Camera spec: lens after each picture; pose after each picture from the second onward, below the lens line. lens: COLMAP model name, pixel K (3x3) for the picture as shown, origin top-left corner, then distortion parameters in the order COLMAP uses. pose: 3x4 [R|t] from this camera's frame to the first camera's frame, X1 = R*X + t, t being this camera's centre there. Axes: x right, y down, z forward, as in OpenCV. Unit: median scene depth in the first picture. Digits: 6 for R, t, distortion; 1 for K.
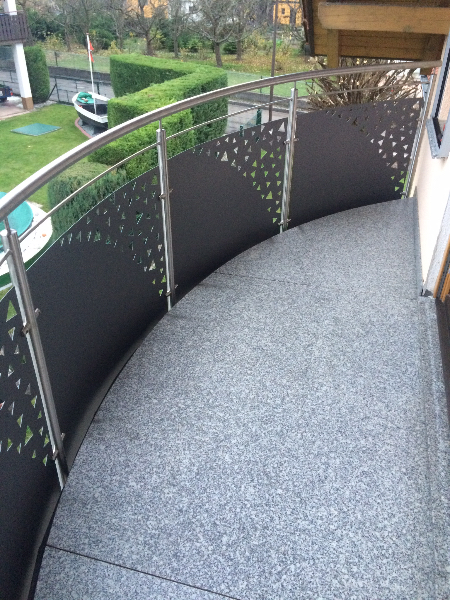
lens RADIAL K [[513.2, 0, 225.0], [0, 513.2, 300.0], [0, 0, 1]] dist [0.074046, -0.120776]
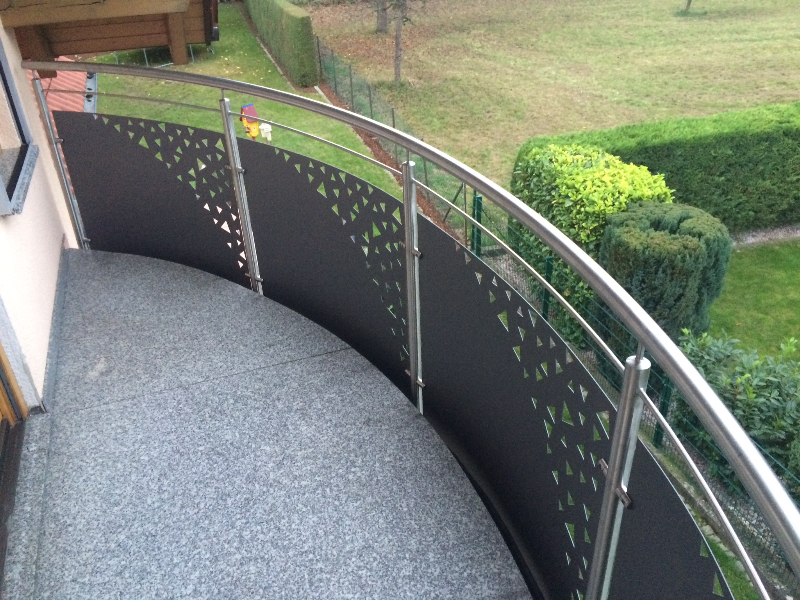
lens RADIAL K [[684.3, 0, 400.0], [0, 684.3, 300.0], [0, 0, 1]] dist [0.074046, -0.120776]
pose [[-0.810689, 0.310961, -0.496071, 0.329866], [-0.295485, 0.514160, 0.805188, -0.871828], [0.505442, 0.799339, -0.324940, 1.253099]]
